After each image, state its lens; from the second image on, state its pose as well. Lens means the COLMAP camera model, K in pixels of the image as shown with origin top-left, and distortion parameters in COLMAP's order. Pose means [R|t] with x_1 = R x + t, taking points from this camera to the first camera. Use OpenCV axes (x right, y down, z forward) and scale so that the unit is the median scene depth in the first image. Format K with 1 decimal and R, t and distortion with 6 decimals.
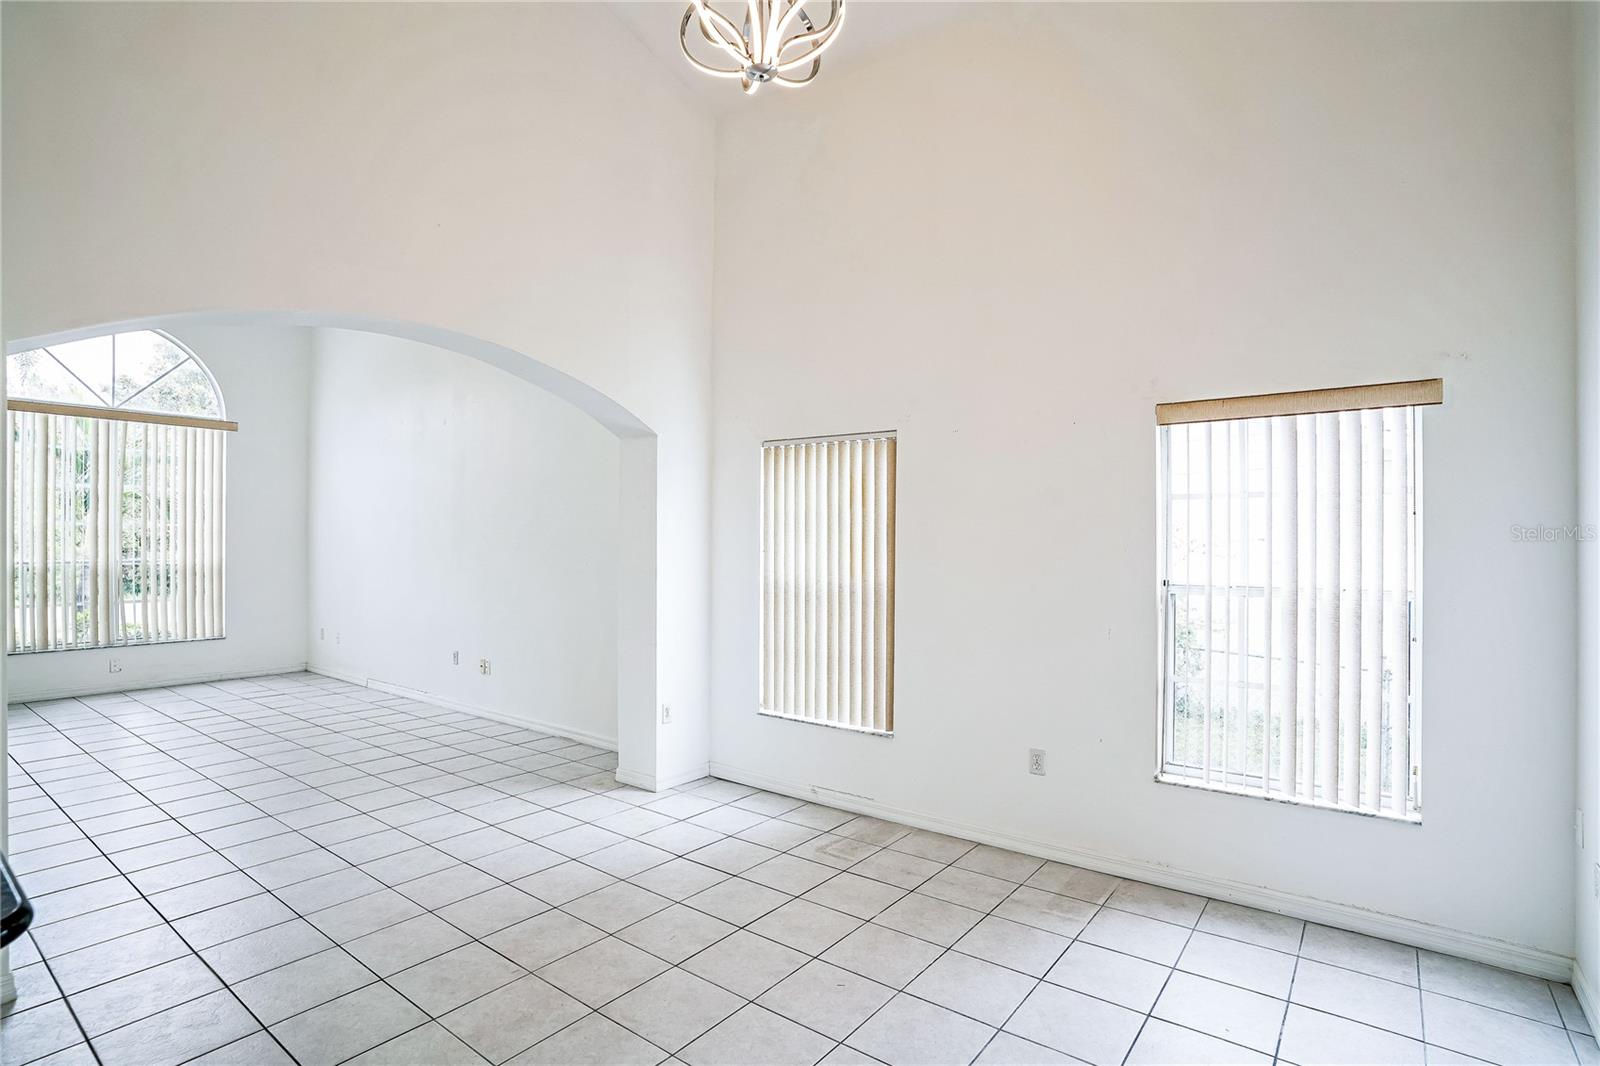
lens RADIAL K [[790.0, 0, 796.3], [0, 790.0, 534.9], [0, 0, 1]] dist [-0.040029, 0.000501]
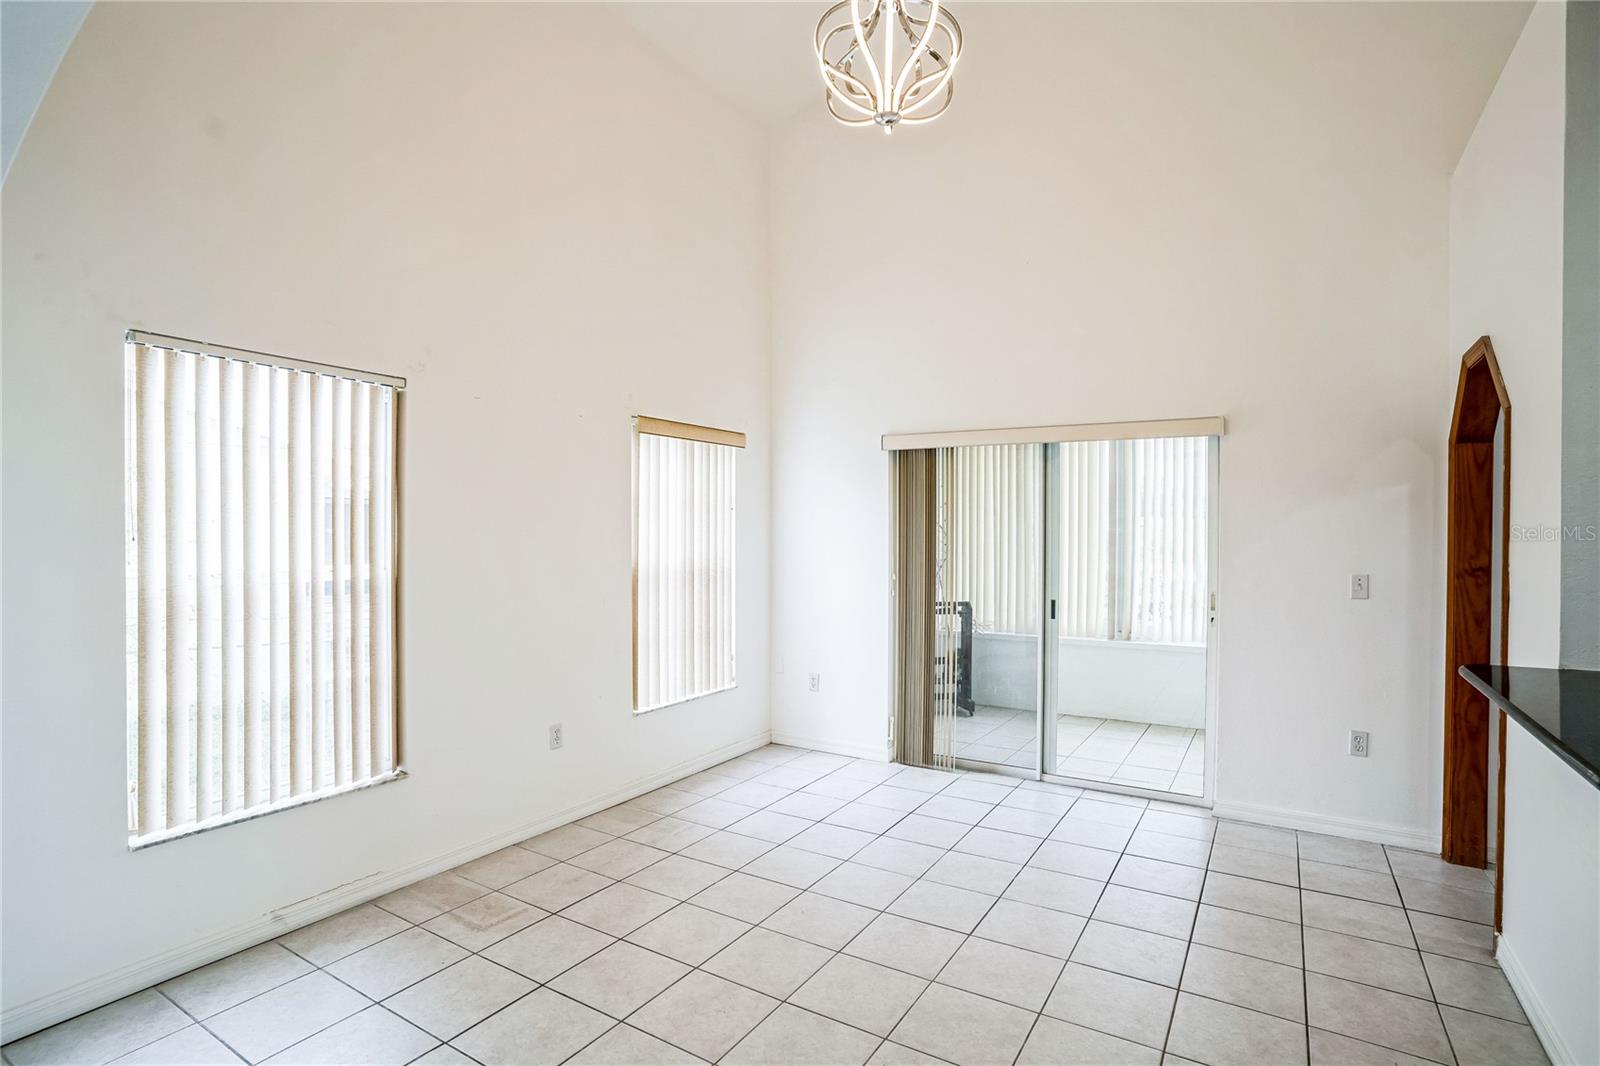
lens RADIAL K [[790.0, 0, 796.3], [0, 790.0, 534.9], [0, 0, 1]] dist [-0.040029, 0.000501]
pose [[-0.081177, -0.009625, 0.996653, -0.732547], [-0.011799, 0.999893, 0.008695, 0.009974], [-0.996630, -0.011053, -0.081282, 0.753144]]
